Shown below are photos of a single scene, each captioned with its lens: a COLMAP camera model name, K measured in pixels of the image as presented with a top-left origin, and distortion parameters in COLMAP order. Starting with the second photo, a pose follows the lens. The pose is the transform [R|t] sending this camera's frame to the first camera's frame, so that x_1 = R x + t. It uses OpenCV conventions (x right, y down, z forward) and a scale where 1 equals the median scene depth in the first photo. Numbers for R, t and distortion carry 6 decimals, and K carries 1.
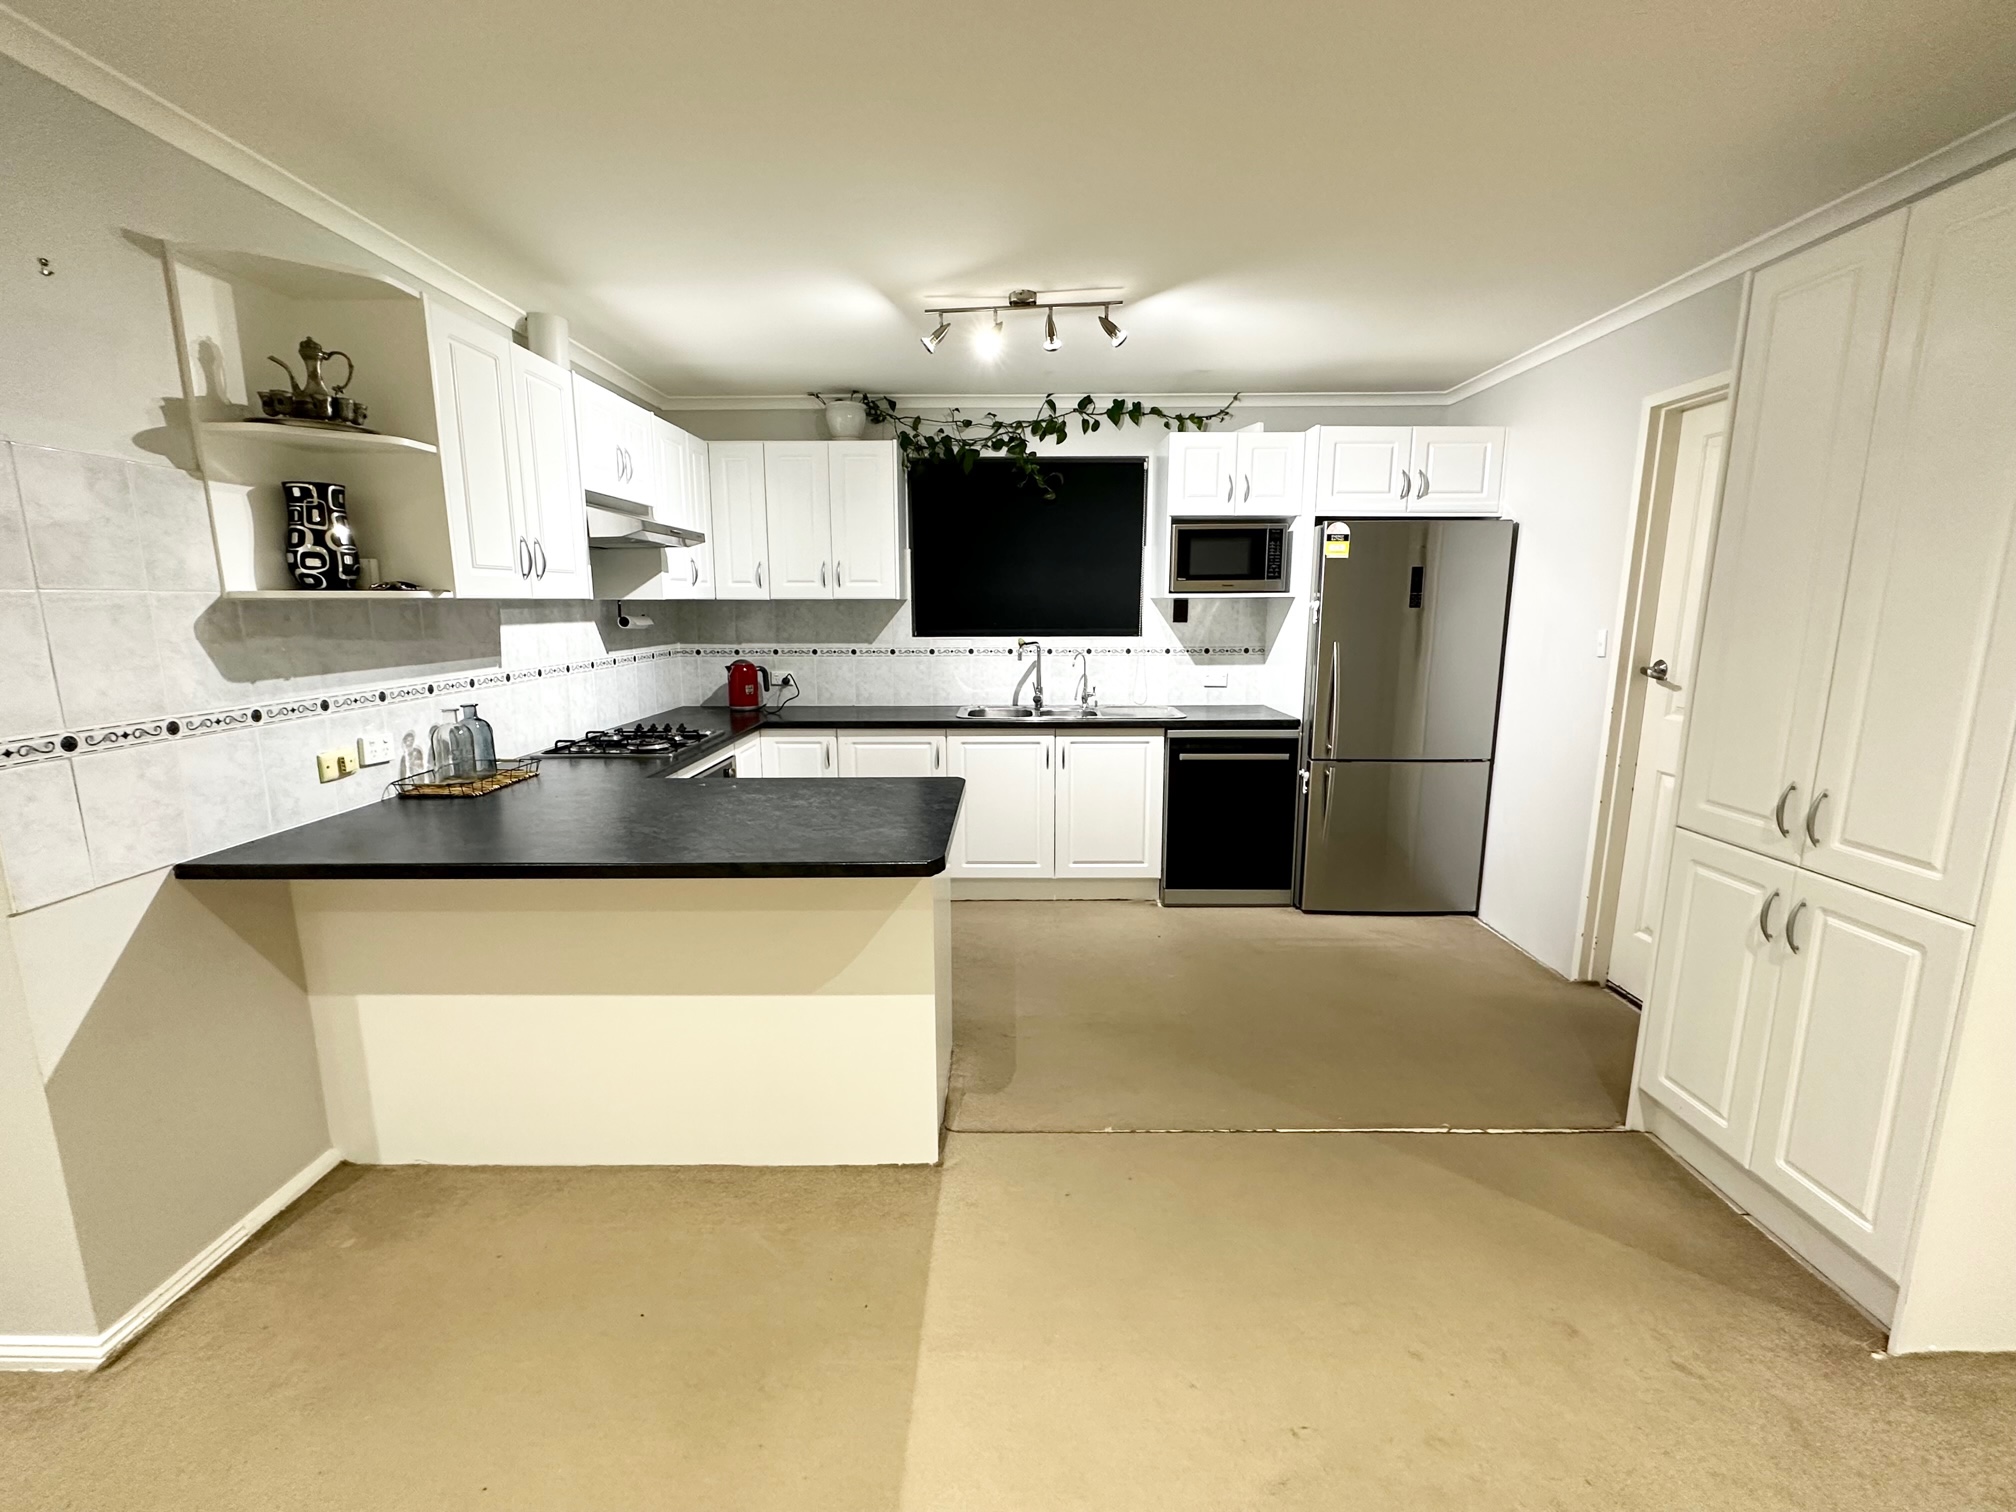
lens RADIAL K [[863.4, 0, 1005.6], [0, 863.4, 756.9], [0, 0, 1]] dist [-0.003420, -0.000568]
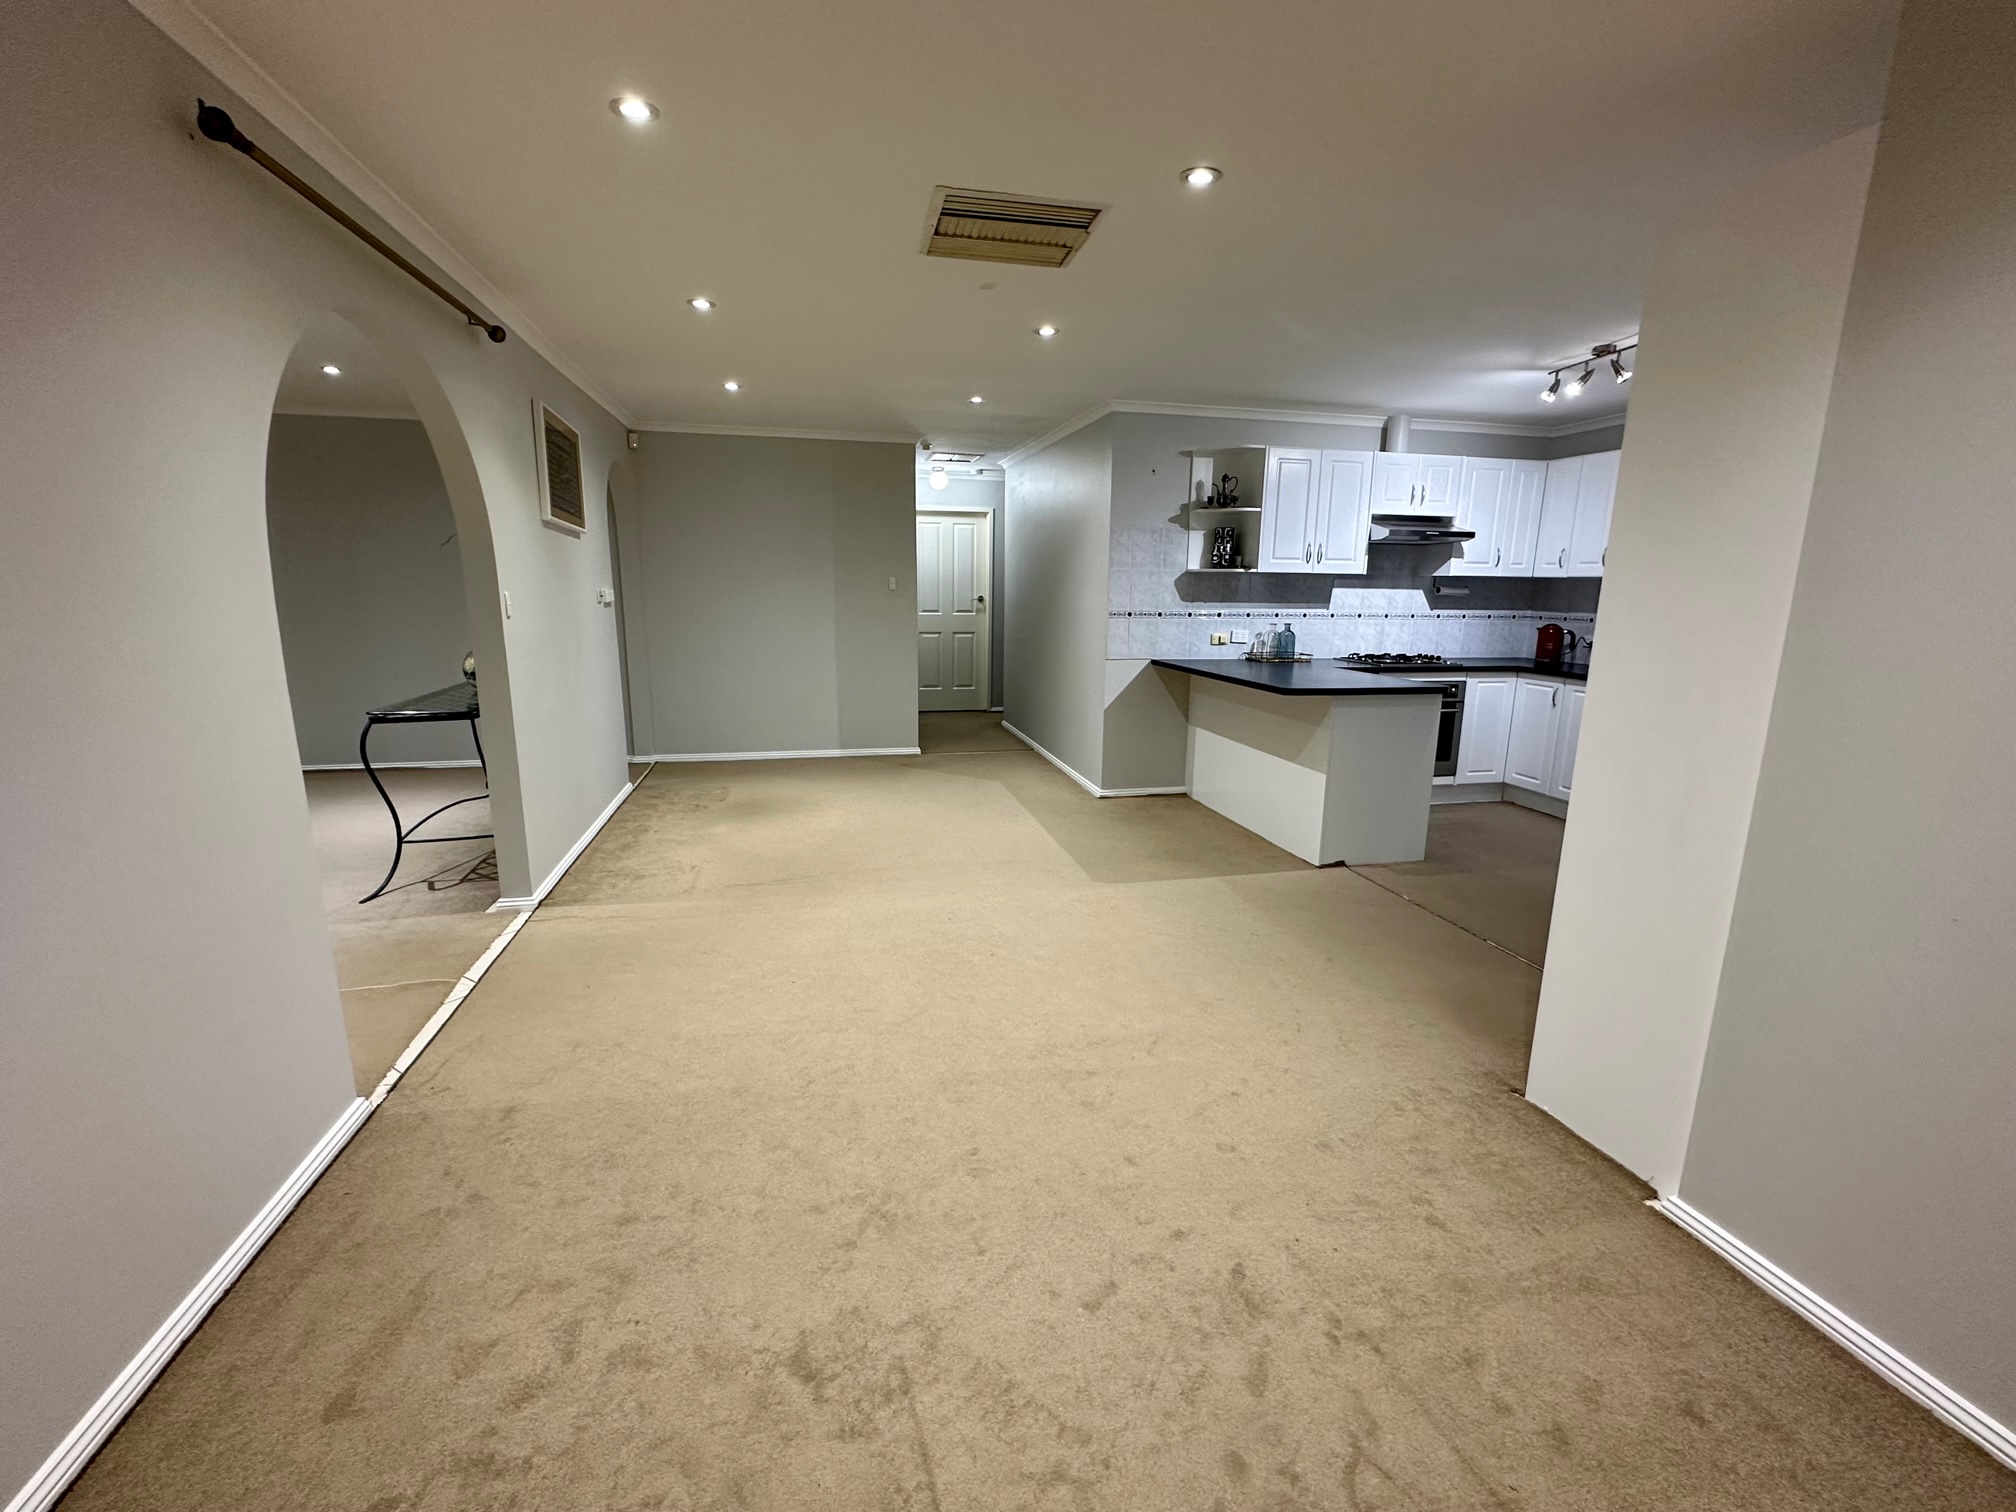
lens RADIAL K [[863.4, 0, 1007.2], [0, 863.4, 755.4], [0, 0, 1]] dist [-0.003420, -0.000568]
pose [[0.230870, 0.196833, -0.952867, 1.482194], [-0.186879, 0.970061, 0.155106, 0.060626], [0.954869, 0.142262, 0.260741, -0.186494]]
